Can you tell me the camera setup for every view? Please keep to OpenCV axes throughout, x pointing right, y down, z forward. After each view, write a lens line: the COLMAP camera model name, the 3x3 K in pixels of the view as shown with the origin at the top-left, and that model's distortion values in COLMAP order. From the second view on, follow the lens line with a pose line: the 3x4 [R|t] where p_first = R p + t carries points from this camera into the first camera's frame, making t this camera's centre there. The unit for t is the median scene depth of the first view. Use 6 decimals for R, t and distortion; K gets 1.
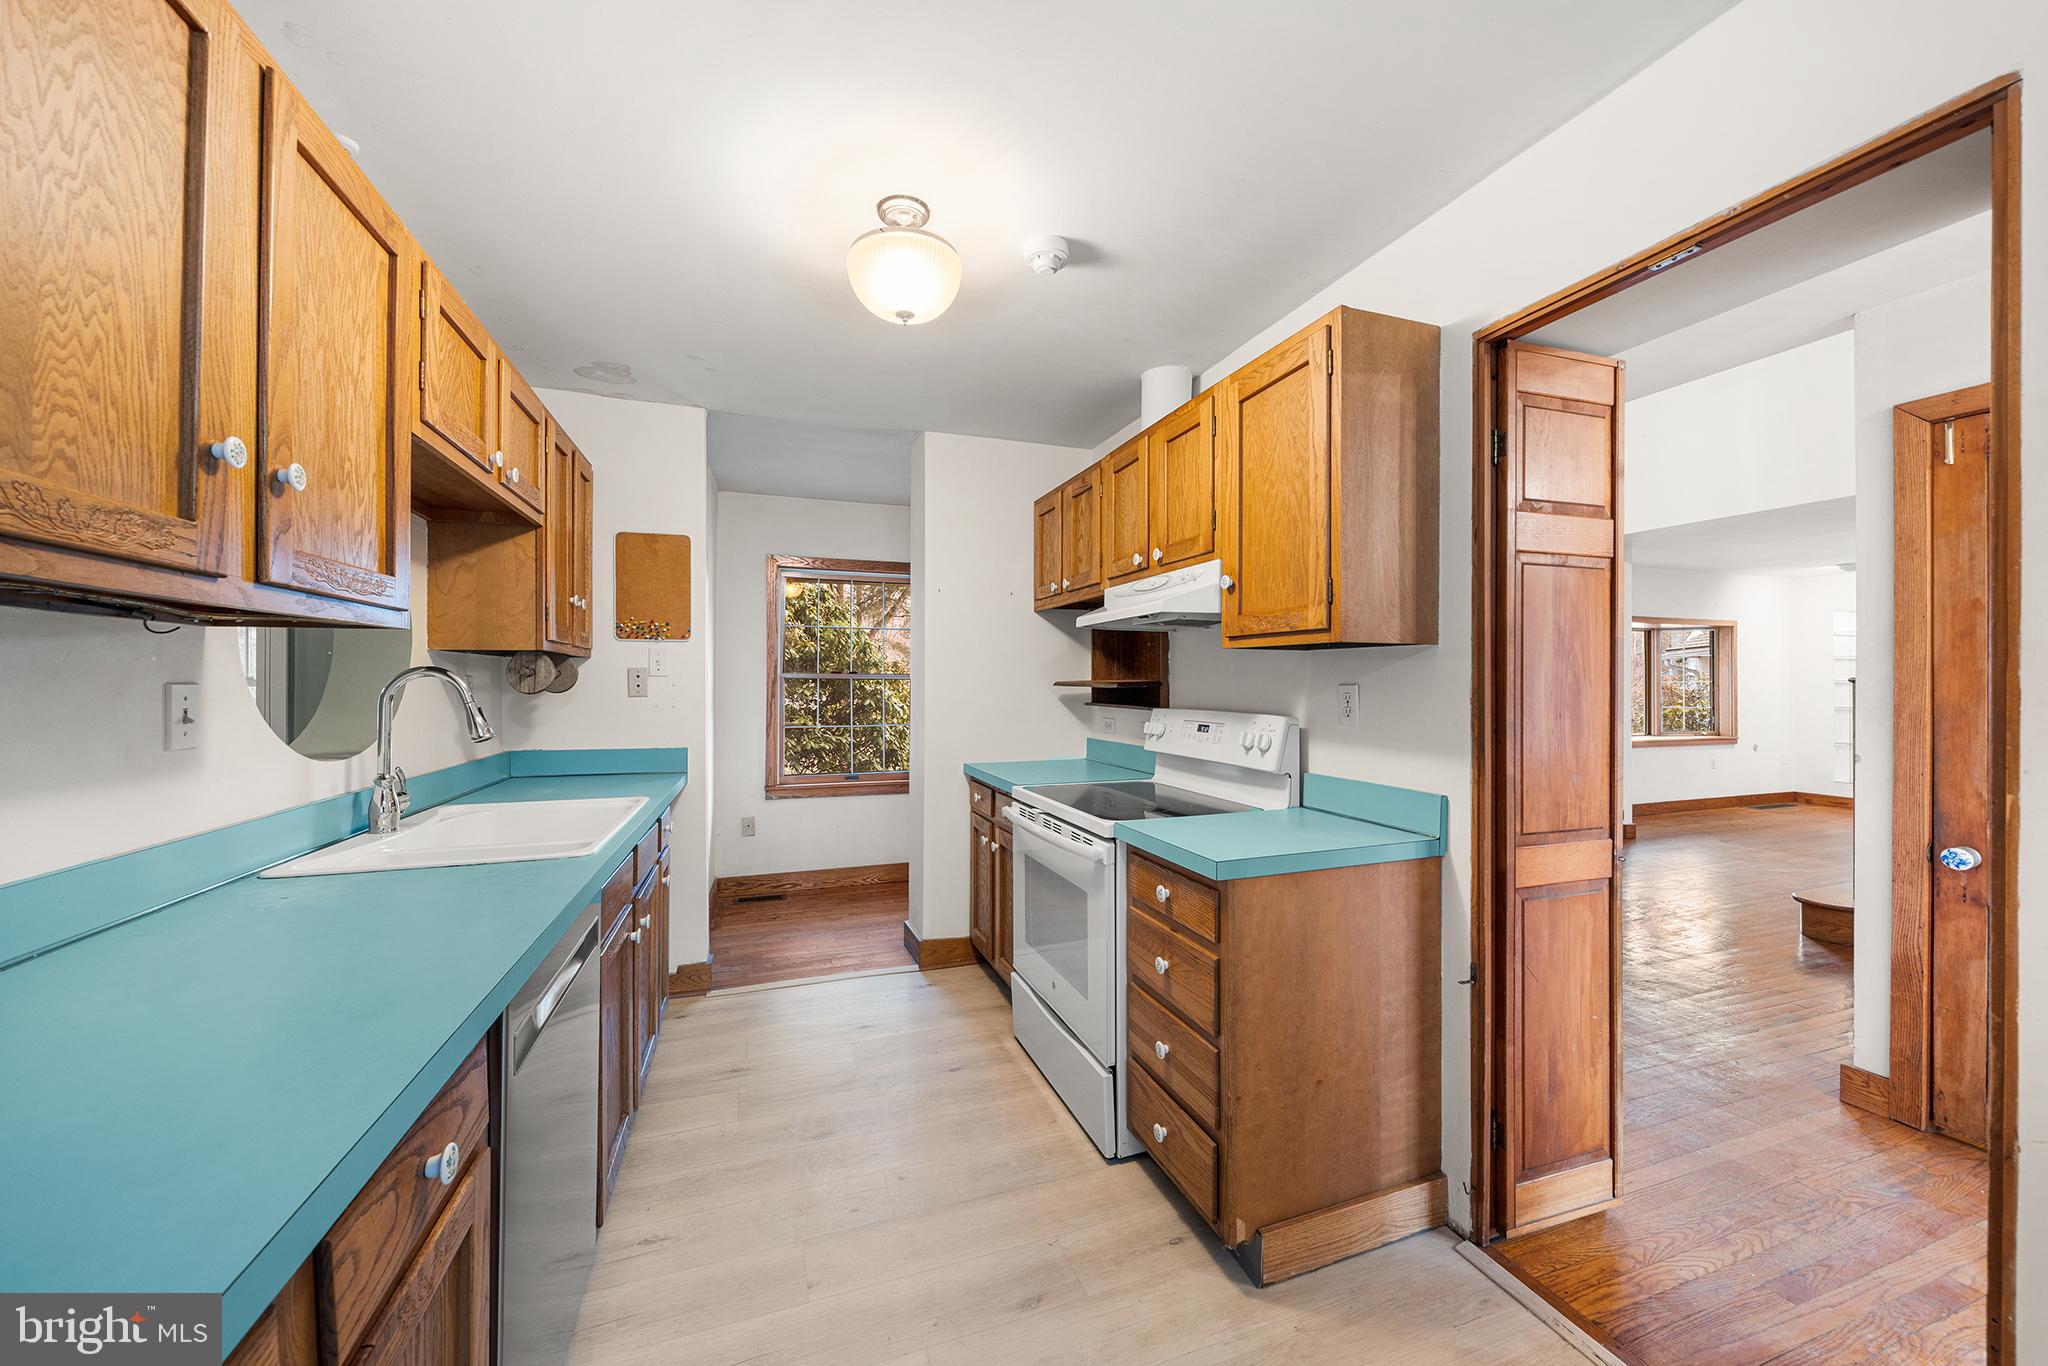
lens RADIAL K [[767.0, 0, 1027.2], [0, 767.0, 683.2], [0, 0, 1]] dist [-0.000757, -0.000065]
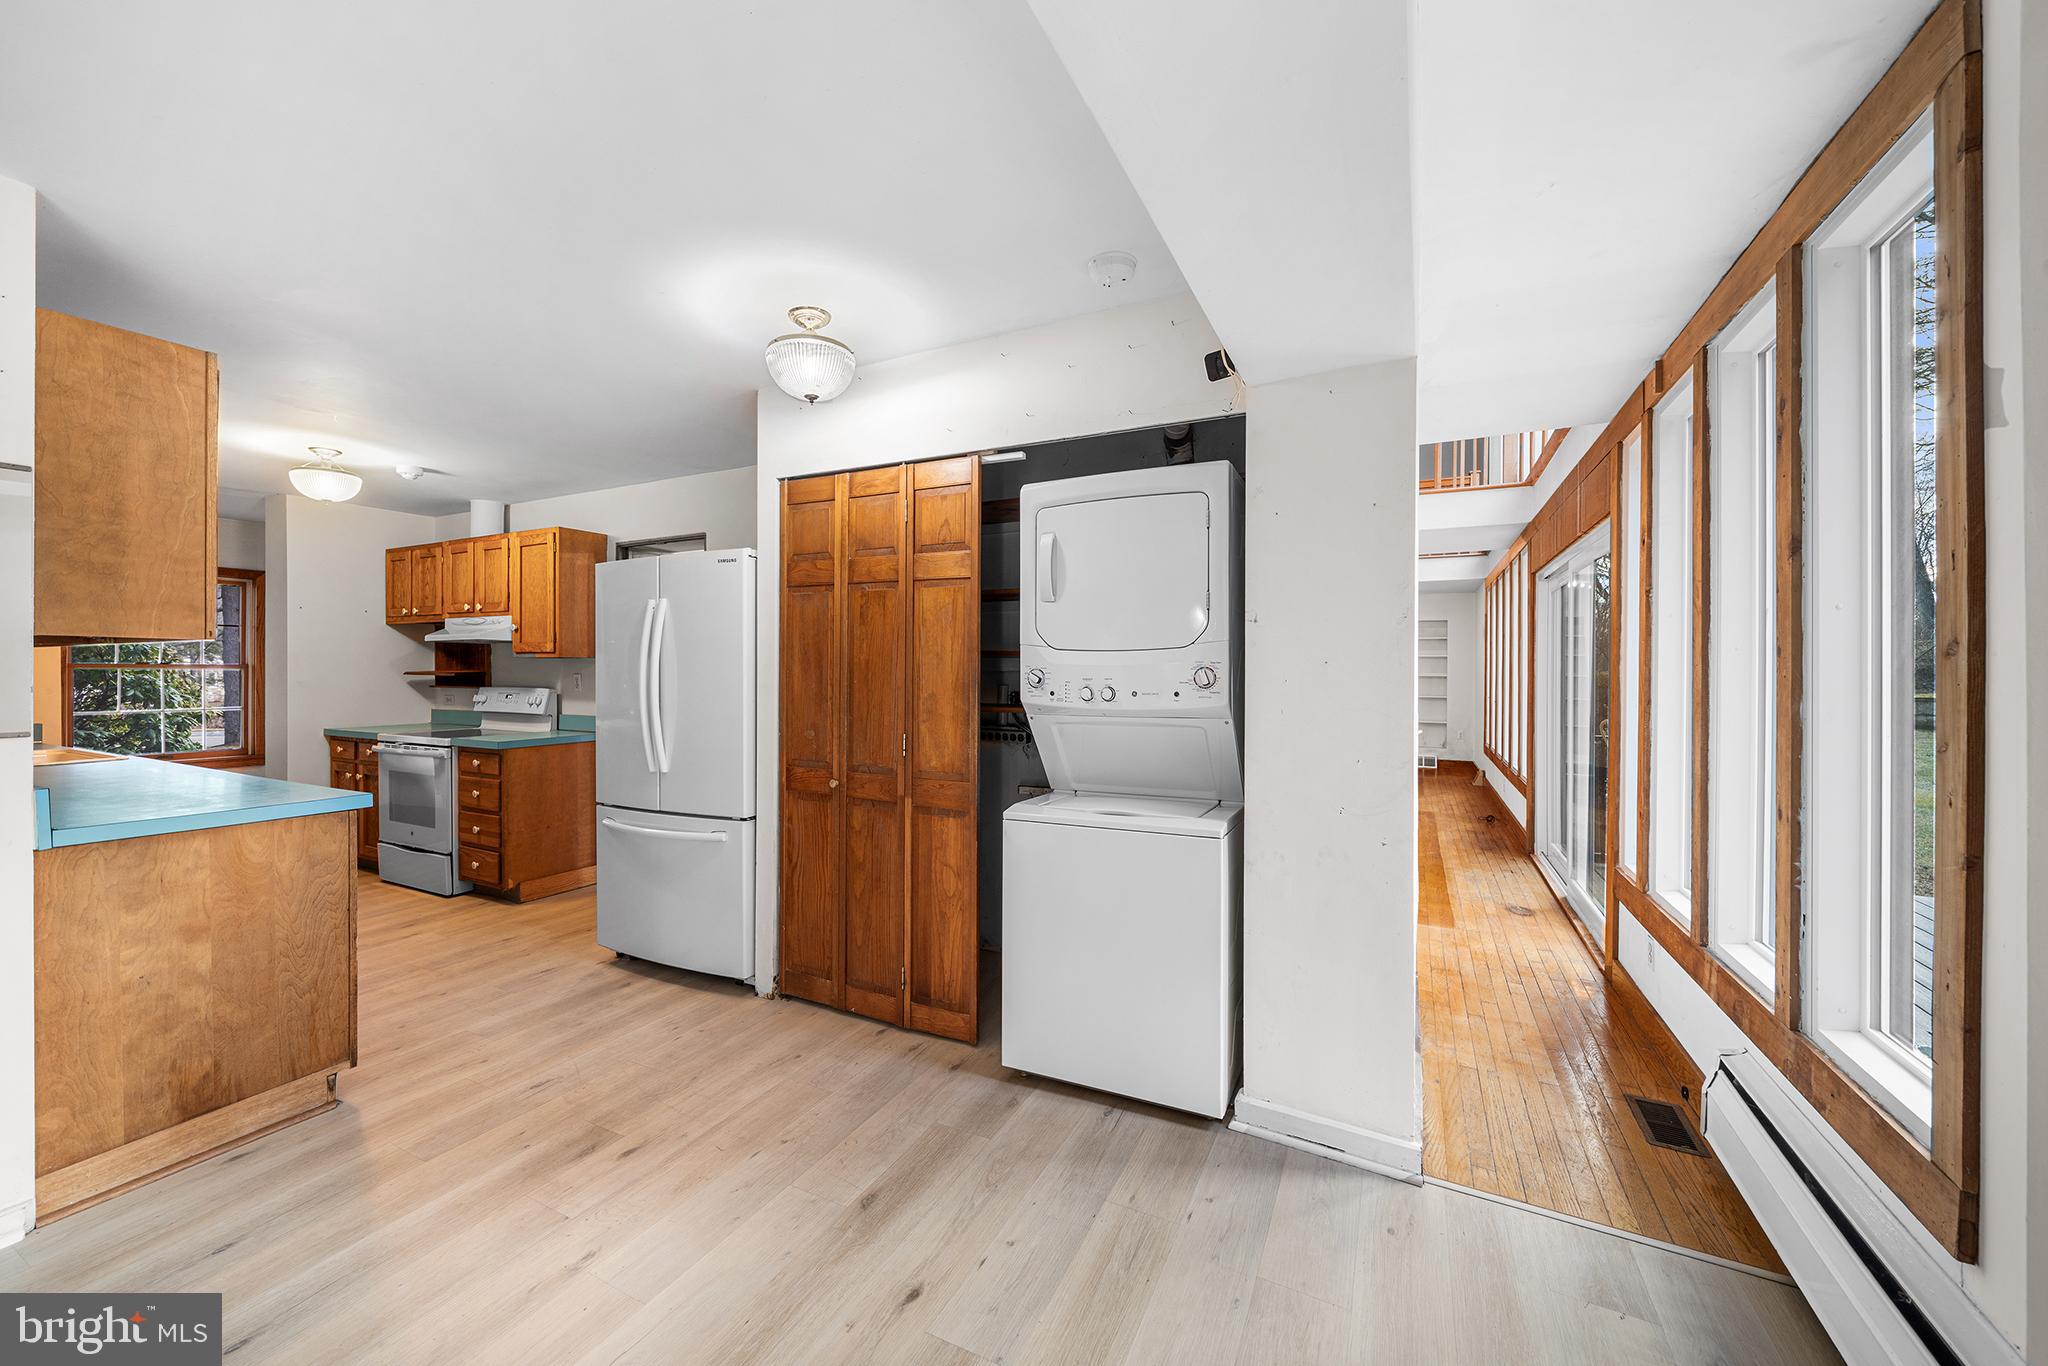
lens RADIAL K [[767.0, 0, 1025.0], [0, 767.0, 674.4], [0, 0, 1]] dist [-0.000757, -0.000065]
pose [[0.733929, -0.002087, 0.679223, -0.142774], [-0.000136, 0.999995, 0.003220, -0.003274], [-0.679226, -0.002456, 0.733925, -1.455740]]
